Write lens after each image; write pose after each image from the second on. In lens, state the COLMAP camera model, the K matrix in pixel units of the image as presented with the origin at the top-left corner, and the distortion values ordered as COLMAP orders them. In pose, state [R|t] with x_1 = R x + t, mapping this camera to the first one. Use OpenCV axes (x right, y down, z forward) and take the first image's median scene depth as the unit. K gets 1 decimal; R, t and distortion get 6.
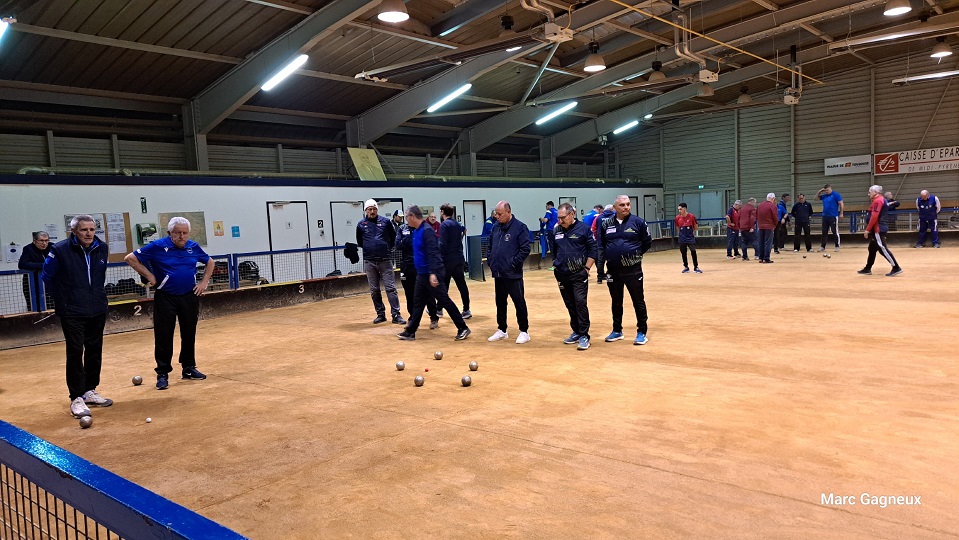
lens RADIAL K [[687.2, 0, 495.7], [0, 687.2, 272.8], [0, 0, 1]] dist [0.062226, -0.063053]
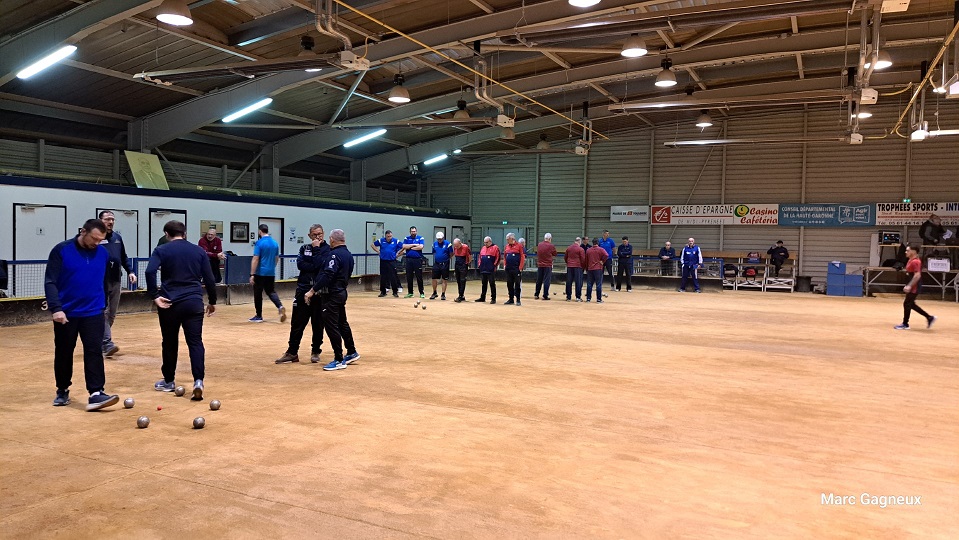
lens RADIAL K [[687.2, 0, 489.8], [0, 687.2, 254.6], [0, 0, 1]] dist [0.062226, -0.063053]
pose [[0.966275, 0.063971, 0.249441, 0.037455], [-0.048734, 0.996576, -0.066794, -0.009196], [-0.252859, 0.052385, 0.966084, 0.001582]]
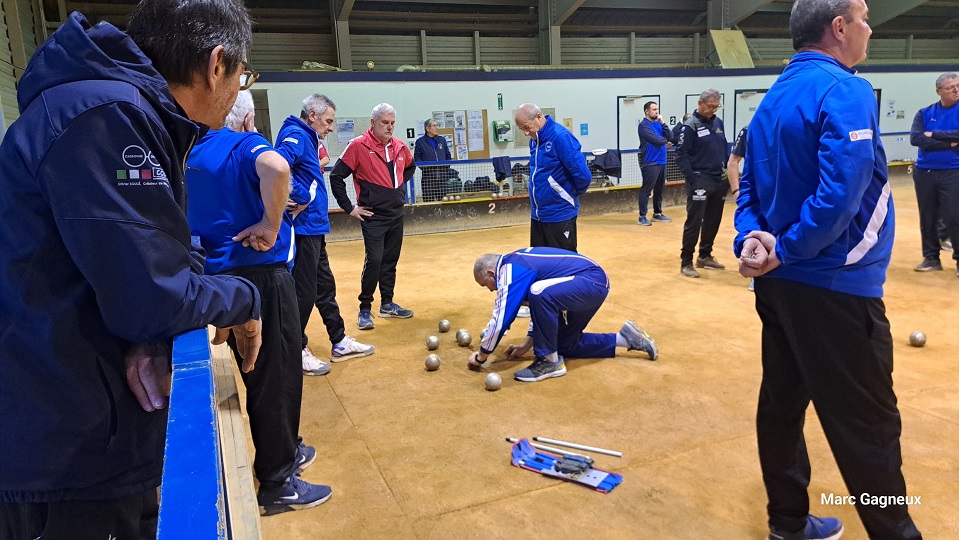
lens RADIAL K [[687.2, 0, 476.3], [0, 687.2, 277.3], [0, 0, 1]] dist [0.062226, -0.063053]
pose [[0.880626, 0.099978, -0.463144, -0.050275], [-0.032756, 0.987992, 0.150994, 0.002887], [0.472679, -0.117799, 0.873326, 0.085419]]
